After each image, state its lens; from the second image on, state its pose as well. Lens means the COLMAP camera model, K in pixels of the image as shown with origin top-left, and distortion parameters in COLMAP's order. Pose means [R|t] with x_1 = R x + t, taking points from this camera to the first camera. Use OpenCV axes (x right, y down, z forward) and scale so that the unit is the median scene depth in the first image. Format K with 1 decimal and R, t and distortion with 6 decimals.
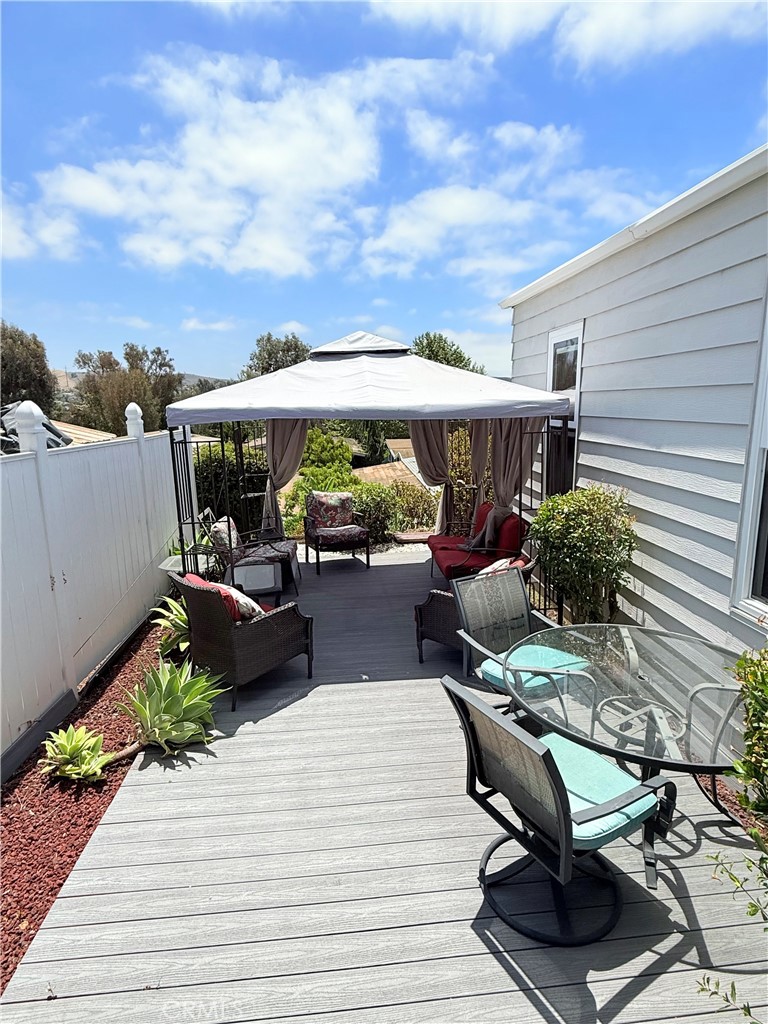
lens RADIAL K [[564.0, 0, 383.0], [0, 564.0, 511.7], [0, 0, 1]] dist [-0.013088, -0.000466]
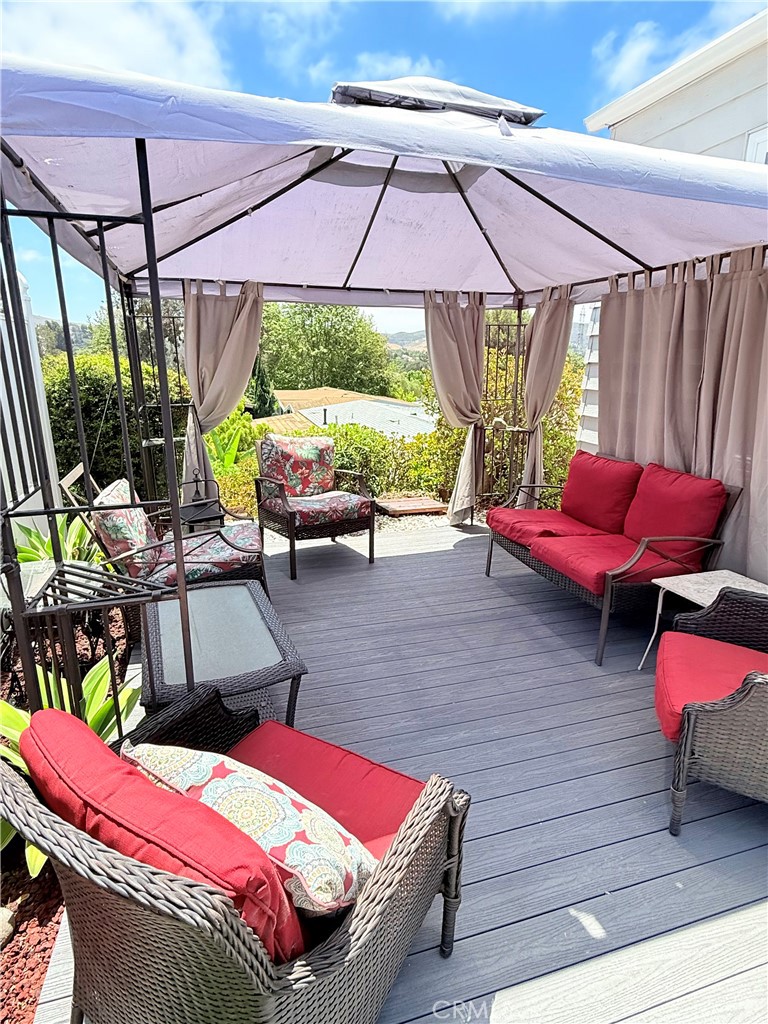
lens RADIAL K [[564.0, 0, 377.4], [0, 564.0, 520.1], [0, 0, 1]] dist [-0.013088, -0.000466]
pose [[0.979337, -0.025743, 0.200592, -0.223511], [0.007405, 0.995765, 0.091636, -0.001180], [-0.202102, -0.088257, 0.975380, 0.664080]]
